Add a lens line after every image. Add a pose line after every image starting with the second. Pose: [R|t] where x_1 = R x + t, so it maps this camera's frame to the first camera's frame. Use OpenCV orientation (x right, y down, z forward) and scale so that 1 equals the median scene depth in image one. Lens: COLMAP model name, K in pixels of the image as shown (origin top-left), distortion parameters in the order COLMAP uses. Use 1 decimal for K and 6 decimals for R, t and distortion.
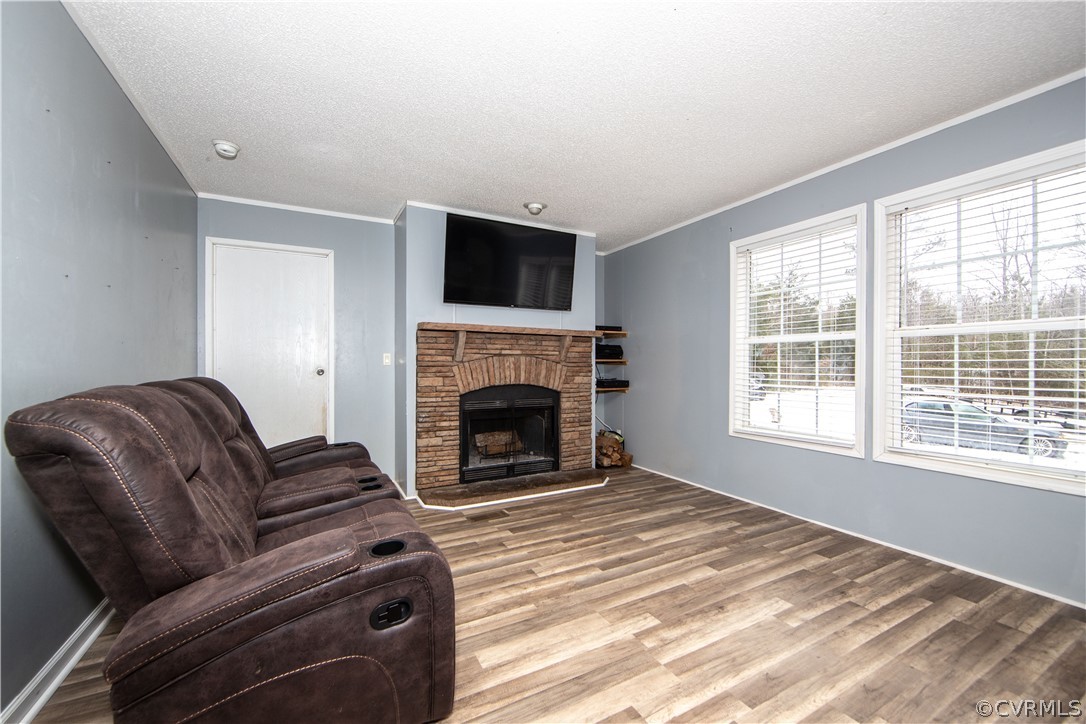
lens RADIAL K [[436.5, 0, 536.2], [0, 436.5, 364.9], [0, 0, 1]] dist [-0.010021, 0.000346]
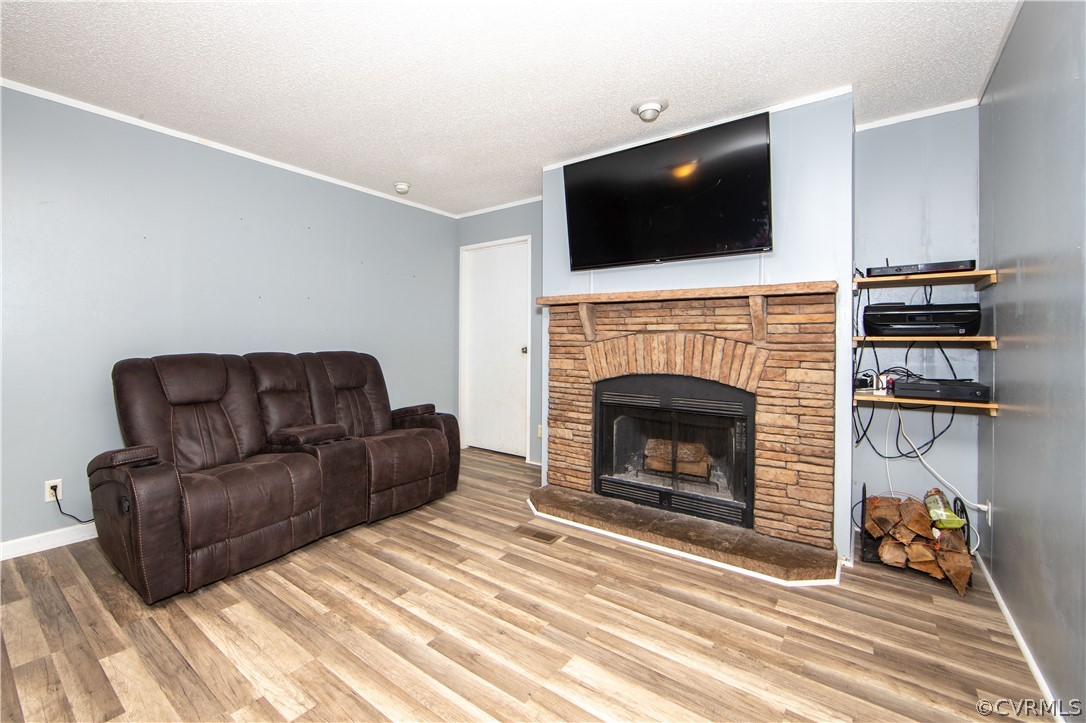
lens RADIAL K [[464.9, 0, 506.1], [0, 464.9, 338.9], [0, 0, 1]] dist [-0.008371, 0.000208]
pose [[0.393934, -0.000697, -0.919138, 0.552928], [-0.005246, 0.999982, -0.003007, -0.007862], [0.919124, 0.006006, 0.393923, 0.515499]]
